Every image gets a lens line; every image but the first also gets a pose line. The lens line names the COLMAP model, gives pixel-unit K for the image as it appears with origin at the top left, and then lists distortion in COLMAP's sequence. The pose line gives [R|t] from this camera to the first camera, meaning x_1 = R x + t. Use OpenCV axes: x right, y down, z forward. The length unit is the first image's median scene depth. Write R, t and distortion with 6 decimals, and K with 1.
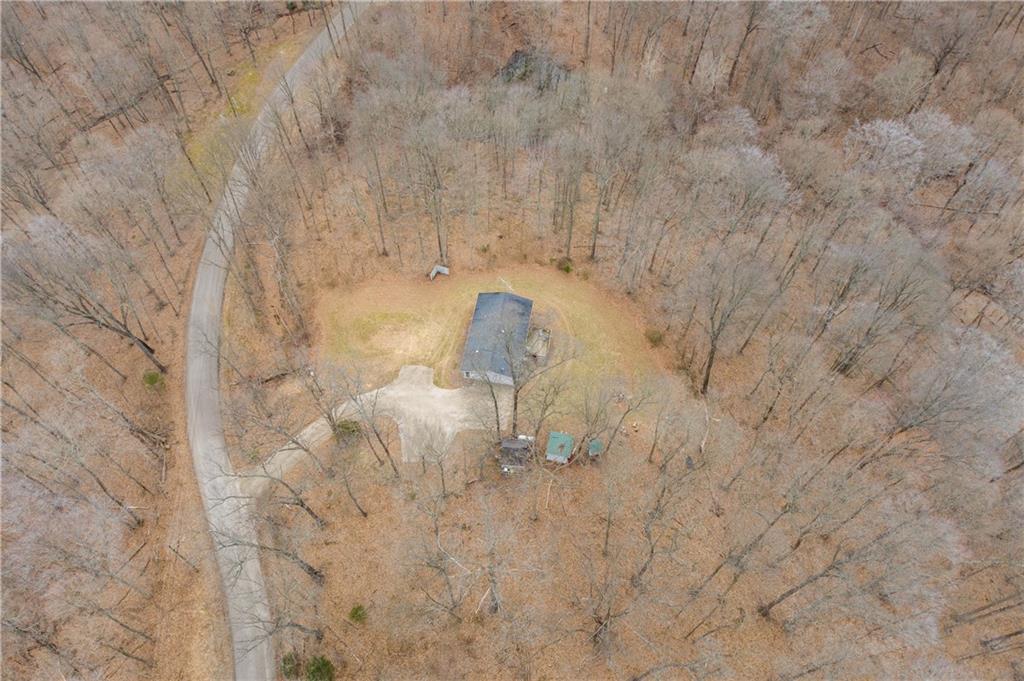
lens RADIAL K [[691.7, 0, 514.8], [0, 691.7, 337.4], [0, 0, 1]] dist [0.004010, 0.013984]
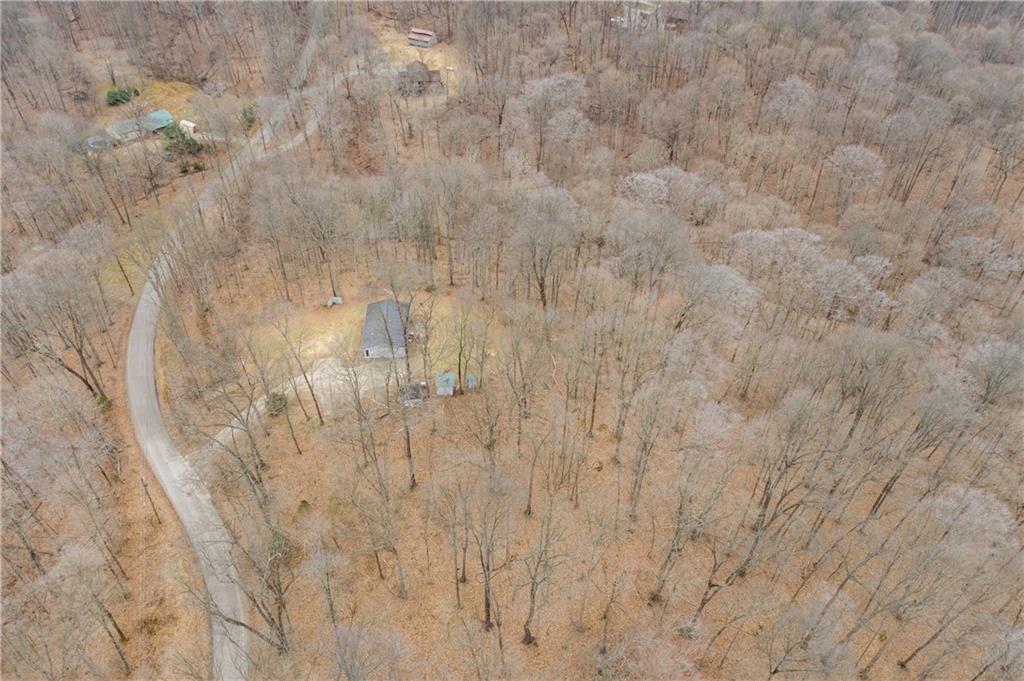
lens RADIAL K [[691.7, 0, 512.5], [0, 691.7, 346.4], [0, 0, 1]] dist [0.004010, 0.013984]
pose [[0.972007, -0.152444, 0.178782, -0.032786], [0.197130, 0.943164, -0.267547, 0.426214], [-0.127835, 0.295301, 0.946813, -0.251674]]
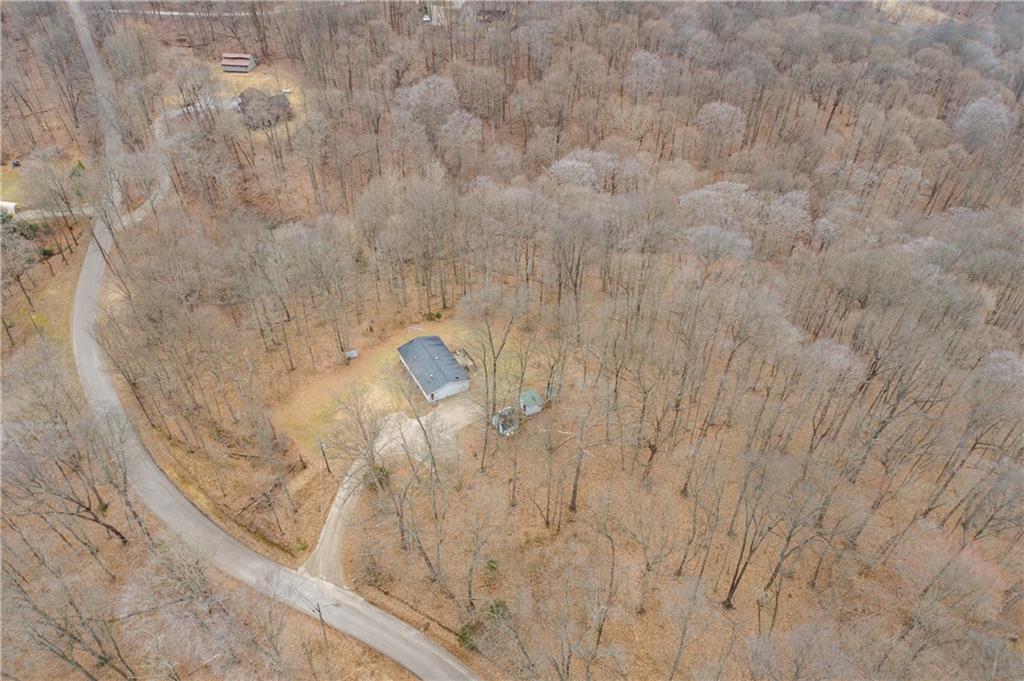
lens RADIAL K [[691.7, 0, 507.2], [0, 691.7, 344.0], [0, 0, 1]] dist [0.004010, 0.013984]
pose [[0.789210, -0.397466, 0.468154, -0.478263], [0.513821, 0.844879, -0.148888, 0.215073], [-0.336355, 0.358051, 0.871013, -0.122185]]
